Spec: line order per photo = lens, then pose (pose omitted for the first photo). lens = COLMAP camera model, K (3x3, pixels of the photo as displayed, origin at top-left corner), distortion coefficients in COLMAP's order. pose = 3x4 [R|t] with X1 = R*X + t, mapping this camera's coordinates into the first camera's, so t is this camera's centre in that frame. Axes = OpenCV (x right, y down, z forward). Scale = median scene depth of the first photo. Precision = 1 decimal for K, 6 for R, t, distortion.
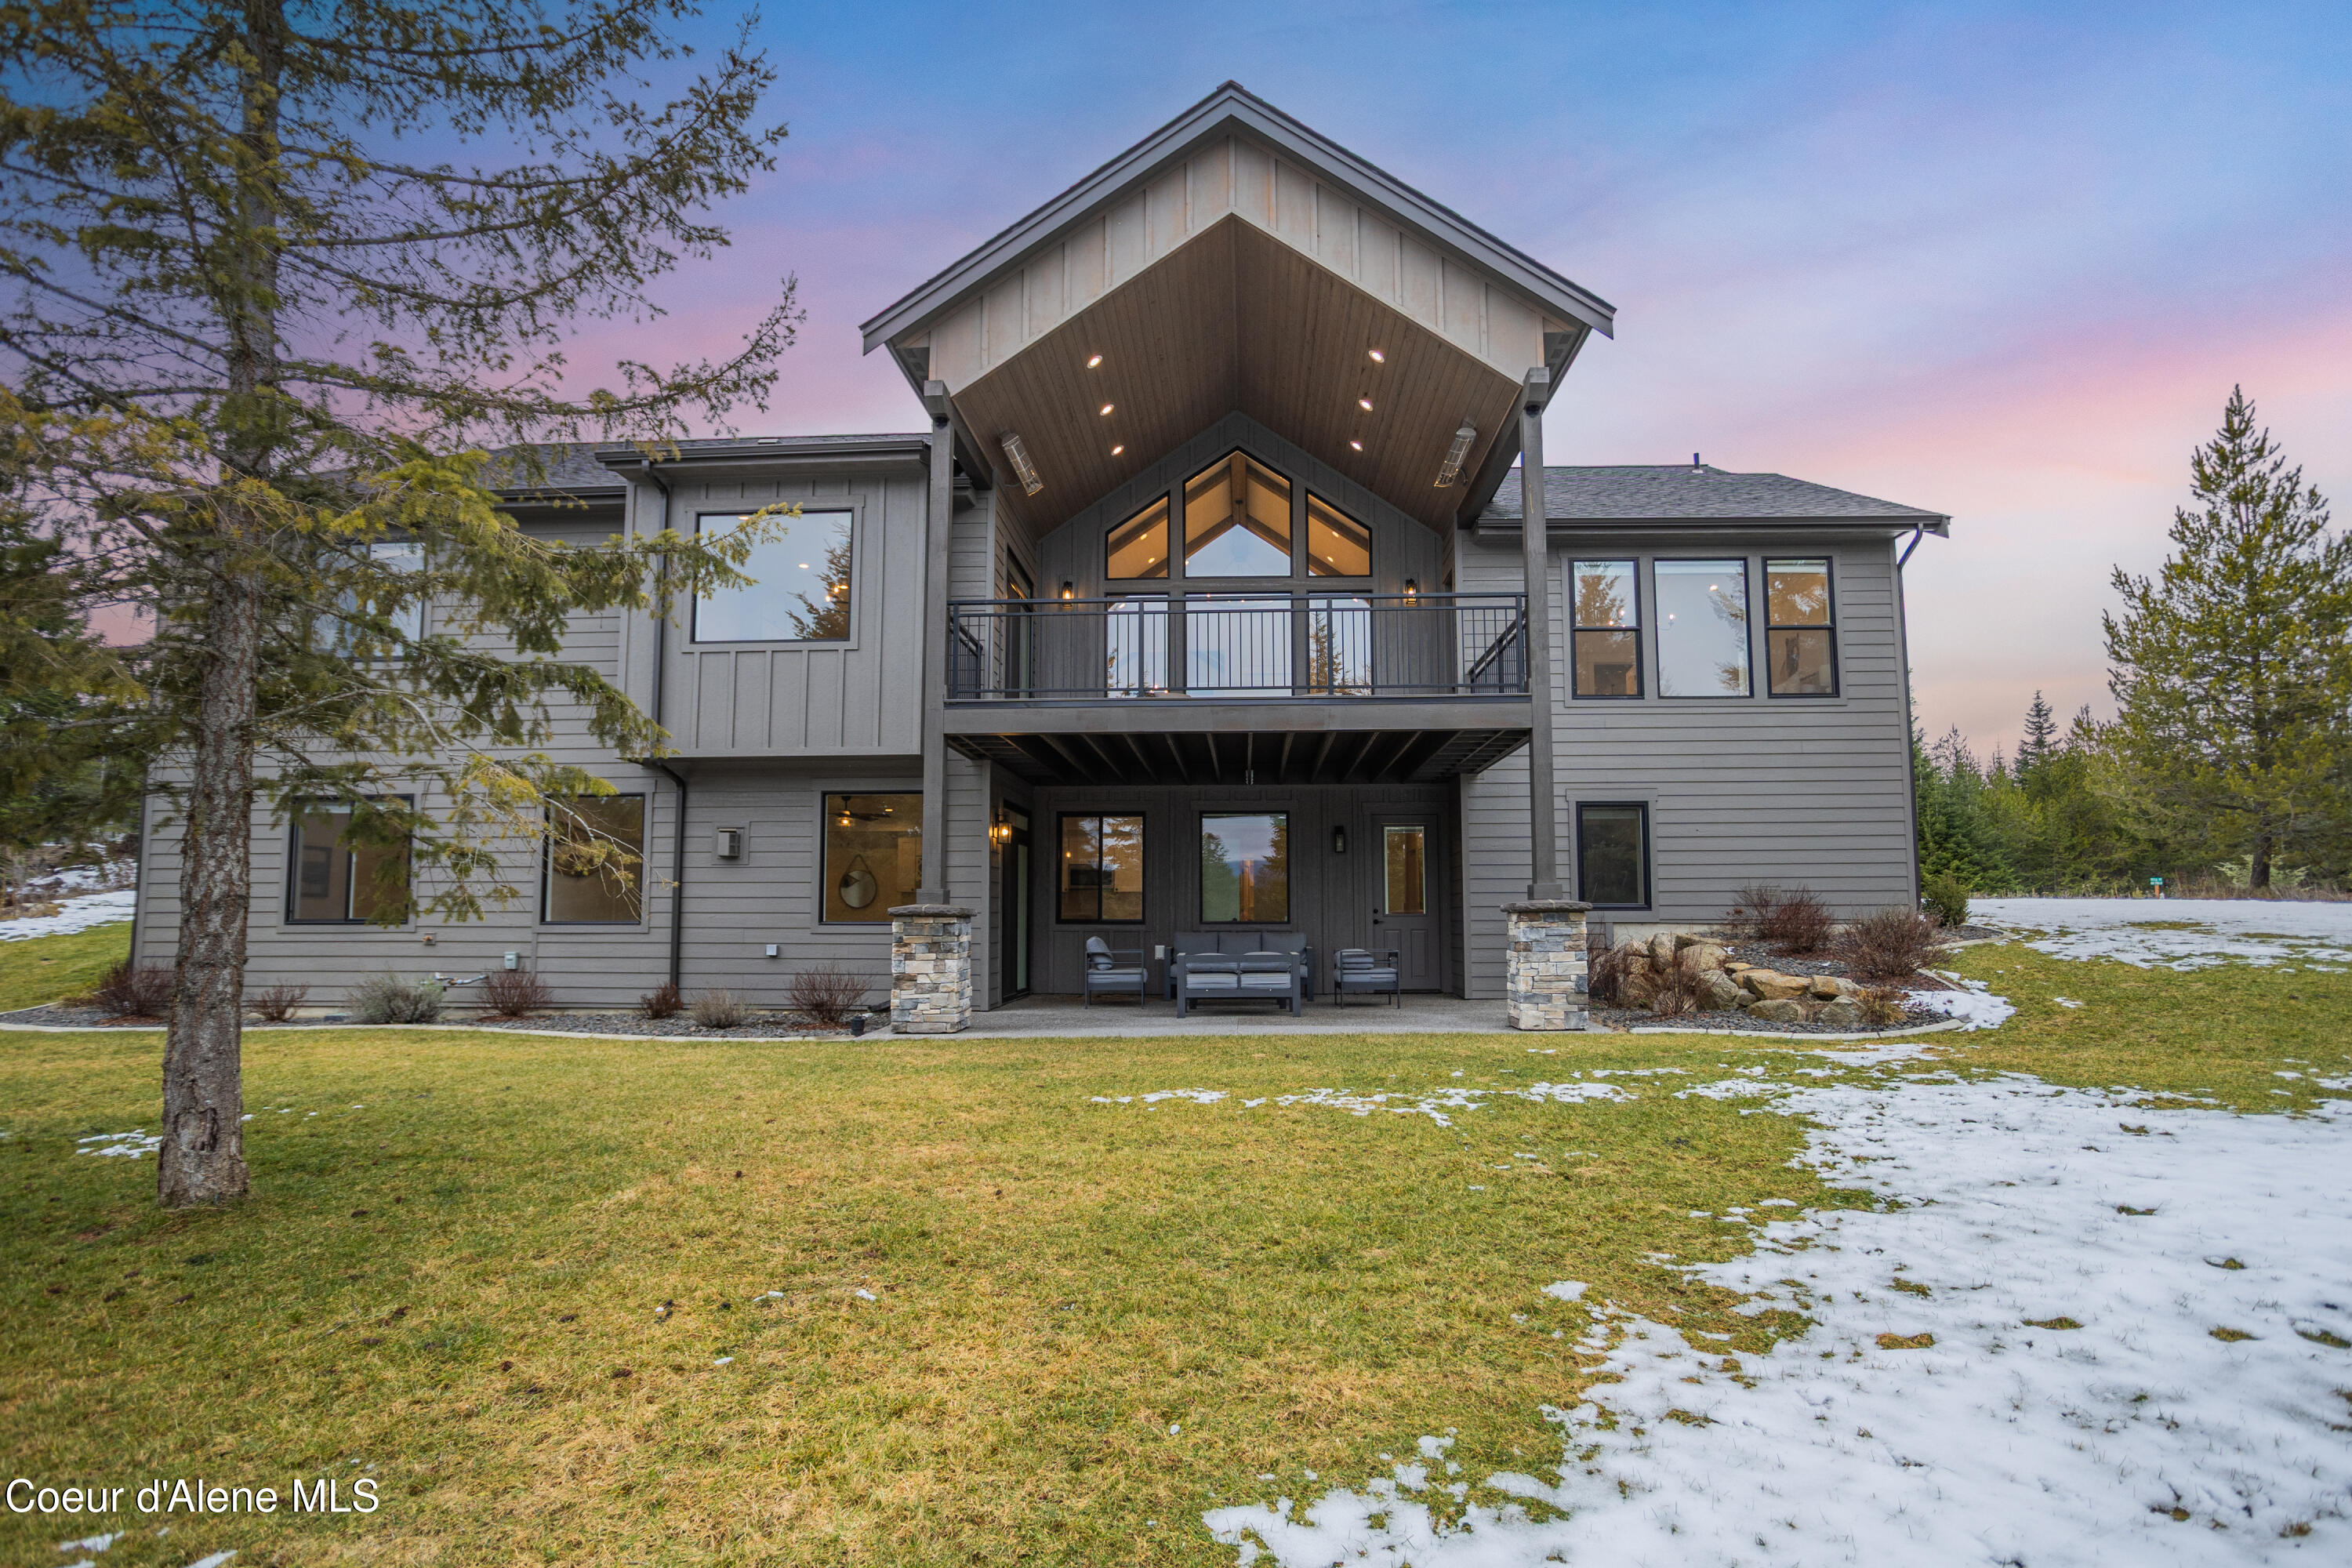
lens RADIAL K [[1130.3, 0, 1182.6], [0, 1130.3, 771.2], [0, 0, 1]] dist [-0.054984, 0.035916]
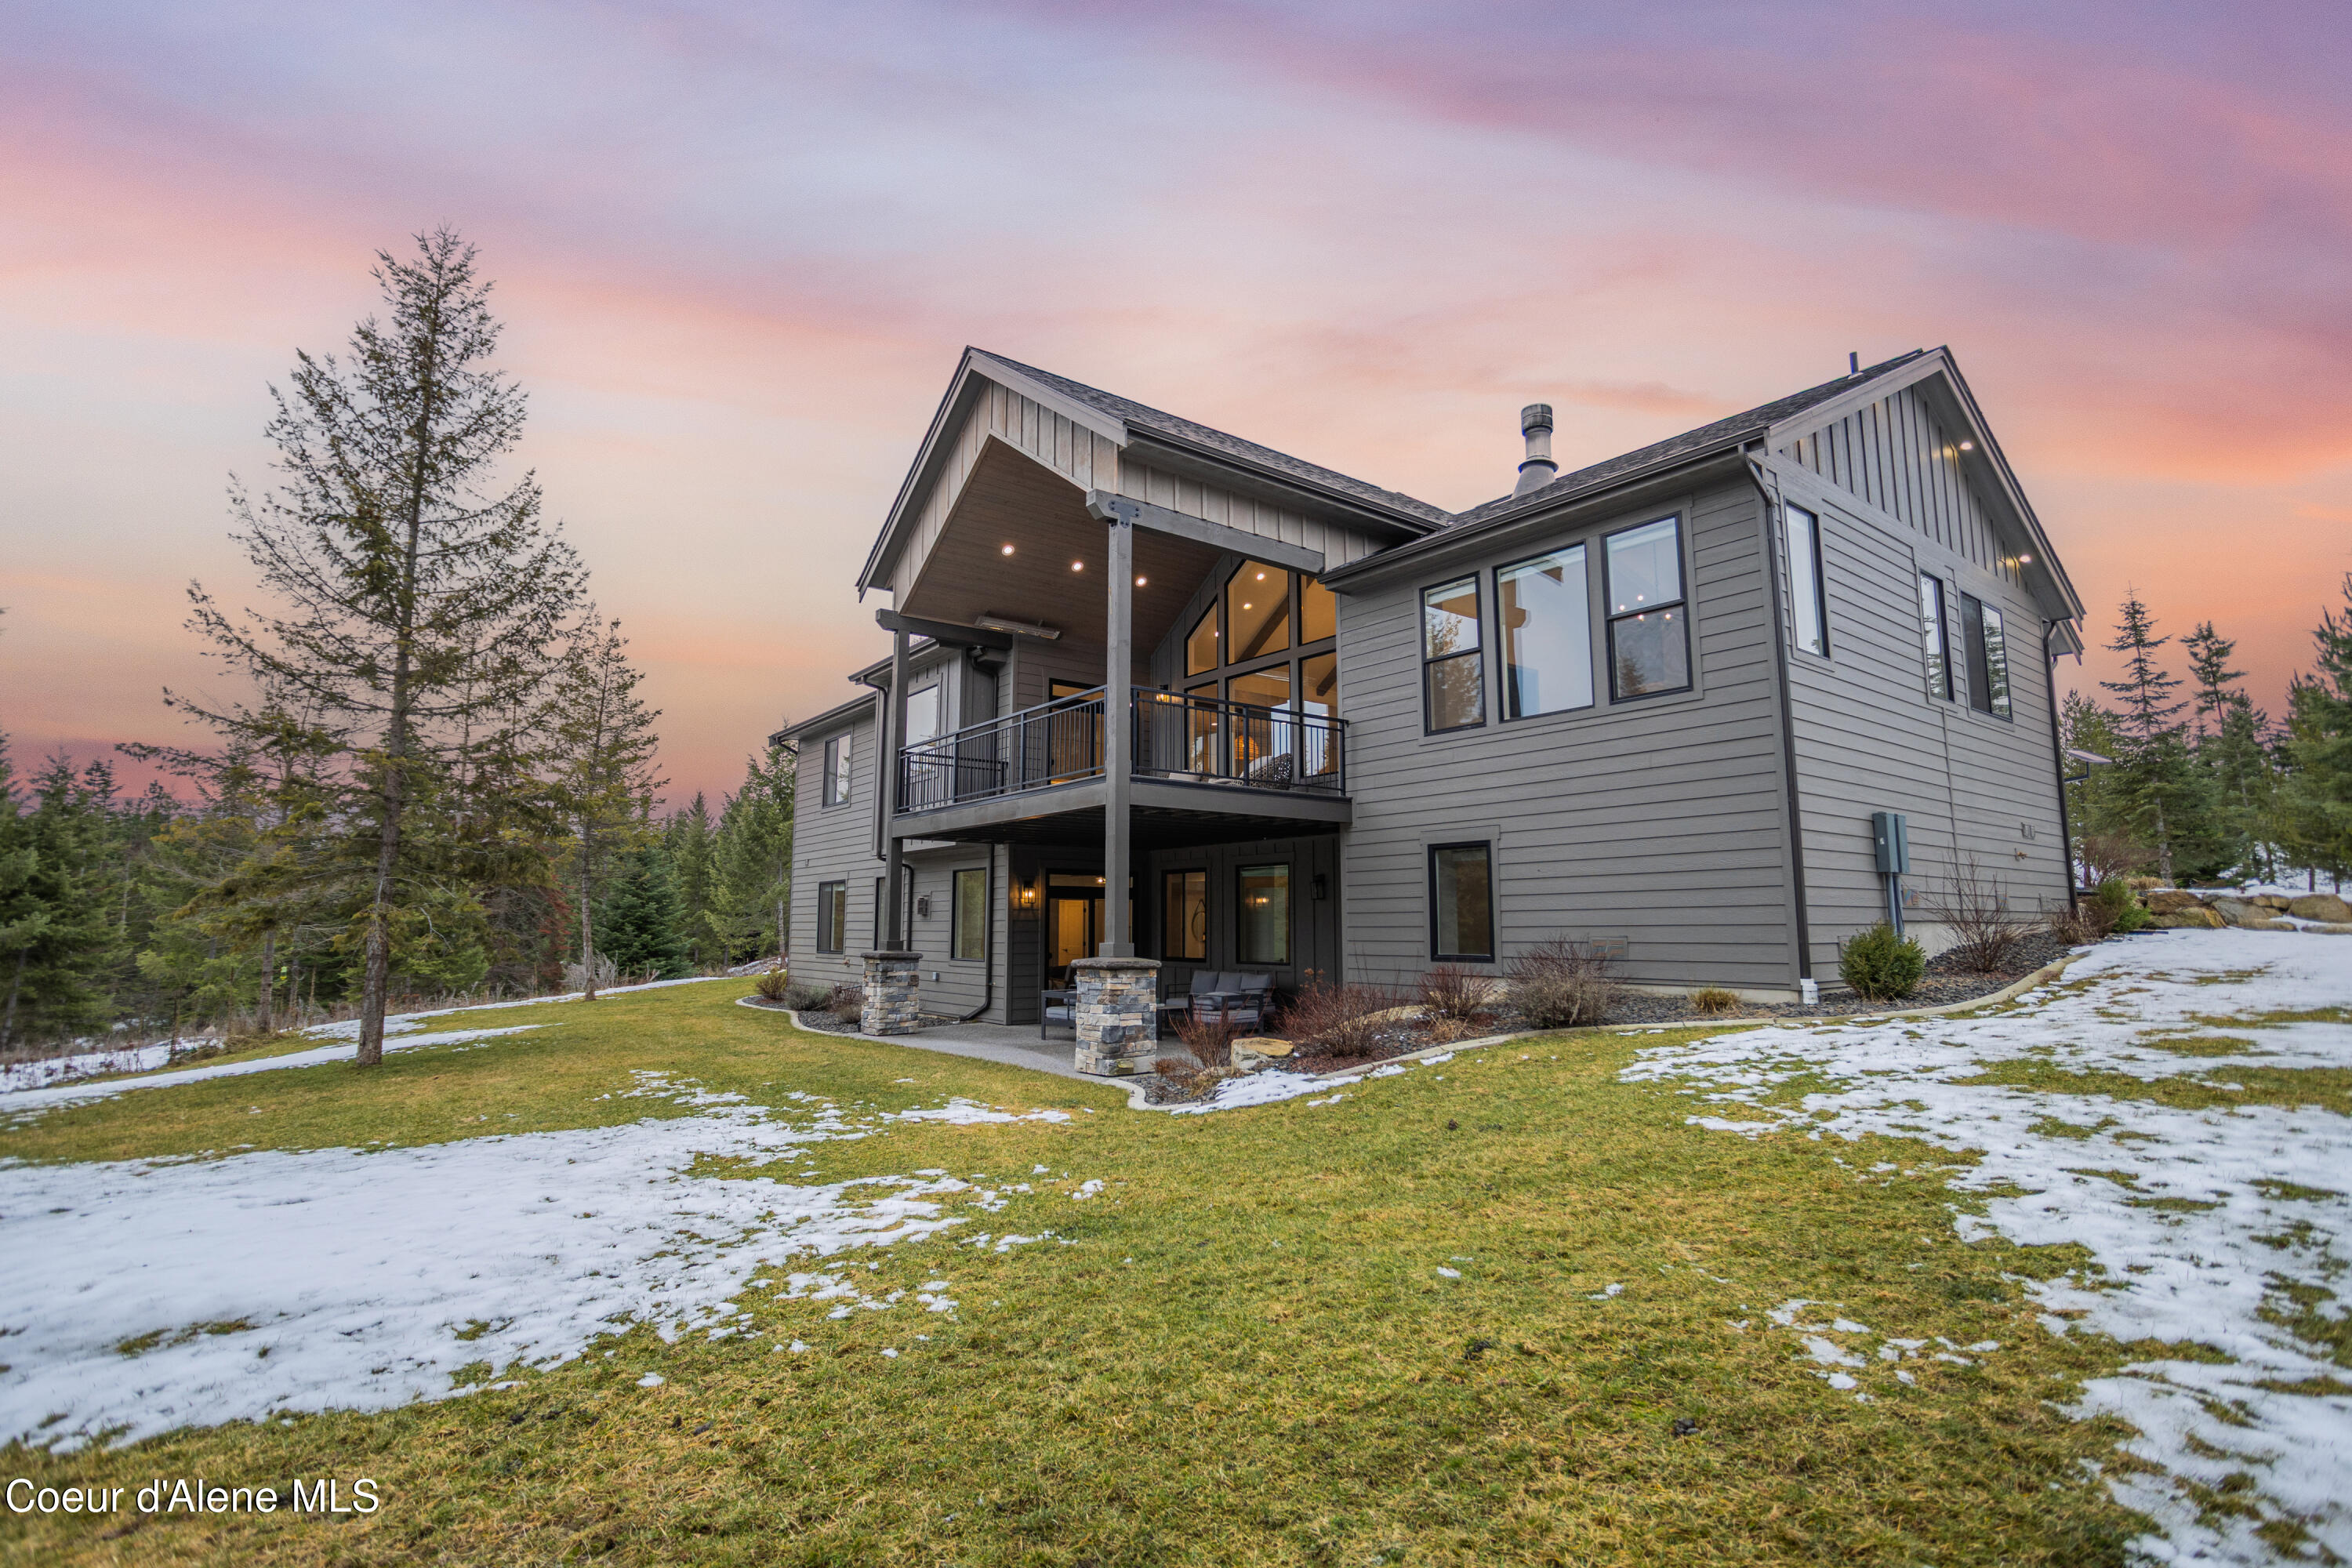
lens RADIAL K [[1130.3, 0, 1182.6], [0, 1130.3, 771.2], [0, 0, 1]] dist [-0.054984, 0.035916]
pose [[0.662943, -0.104861, -0.741290, 0.931198], [0.077942, 0.994429, -0.070965, 0.017027], [0.744602, -0.010732, 0.667423, 0.206321]]
